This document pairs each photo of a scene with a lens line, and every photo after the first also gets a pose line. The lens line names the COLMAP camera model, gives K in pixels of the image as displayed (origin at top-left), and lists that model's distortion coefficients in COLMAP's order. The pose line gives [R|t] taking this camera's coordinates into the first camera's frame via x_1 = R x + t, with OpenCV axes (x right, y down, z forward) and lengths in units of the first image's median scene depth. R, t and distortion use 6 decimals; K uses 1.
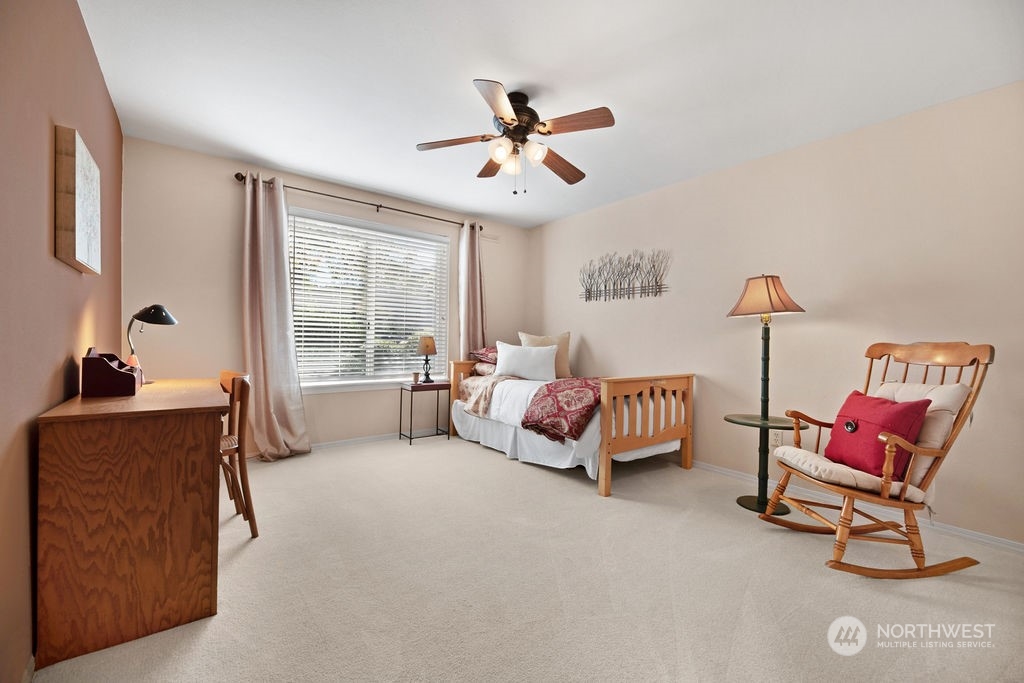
lens RADIAL K [[406.1, 0, 517.8], [0, 406.1, 338.8], [0, 0, 1]] dist [0.000854, -0.000159]
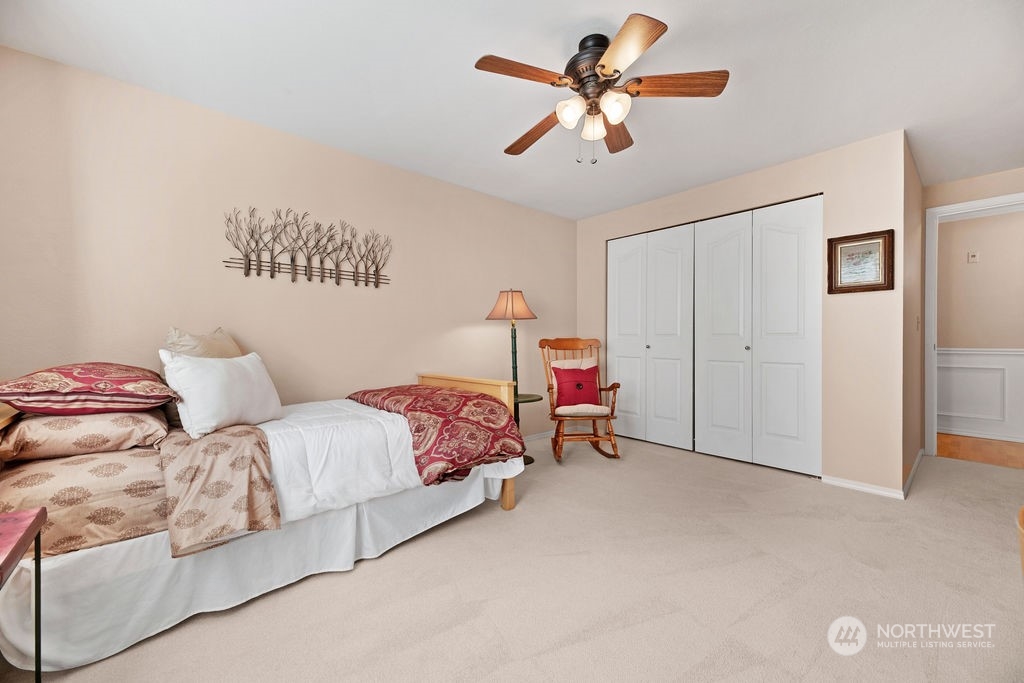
lens RADIAL K [[406.1, 0, 517.8], [0, 406.1, 338.8], [0, 0, 1]] dist [0.000854, -0.000159]
pose [[-0.064525, -0.014384, 0.997812, -0.494003], [0.002544, 0.999890, 0.014579, -0.010141], [-0.997913, 0.003479, -0.064482, 0.728278]]
